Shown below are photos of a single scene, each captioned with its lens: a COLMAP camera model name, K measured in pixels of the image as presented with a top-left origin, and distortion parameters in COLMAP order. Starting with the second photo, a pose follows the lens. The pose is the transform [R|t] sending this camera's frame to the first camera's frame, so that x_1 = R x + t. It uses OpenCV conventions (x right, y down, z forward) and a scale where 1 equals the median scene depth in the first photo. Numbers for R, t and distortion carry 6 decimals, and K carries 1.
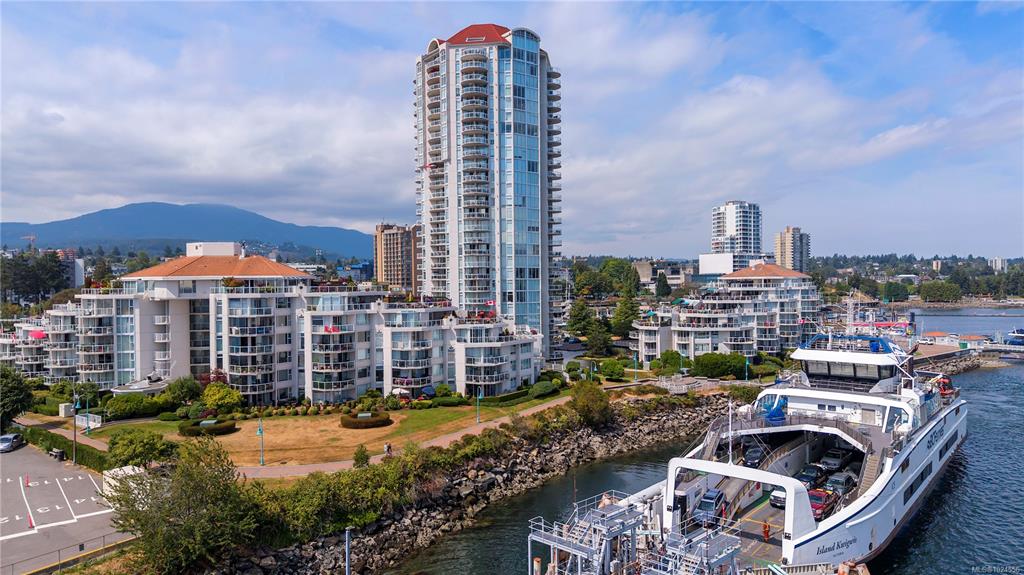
lens RADIAL K [[693.3, 0, 512.0], [0, 693.3, 287.5], [0, 0, 1]] dist [0.075522, -0.104203]
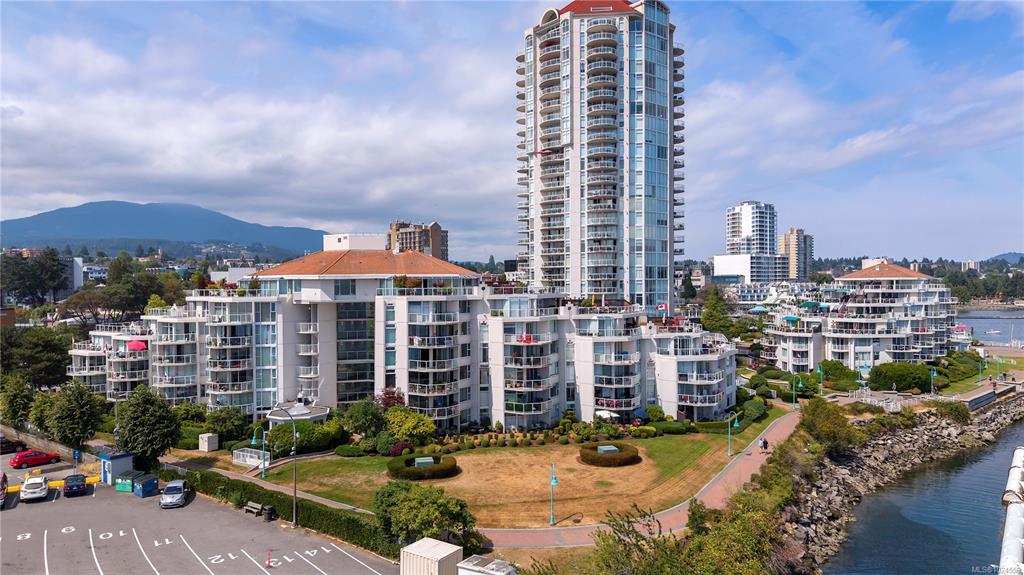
lens RADIAL K [[693.3, 0, 512.0], [0, 693.3, 287.5], [0, 0, 1]] dist [0.075522, -0.104203]
pose [[0.998669, 0.001041, 0.051558, -0.212534], [-0.000899, 0.999996, -0.002776, 0.000839], [-0.051561, 0.002726, 0.998666, 0.122131]]
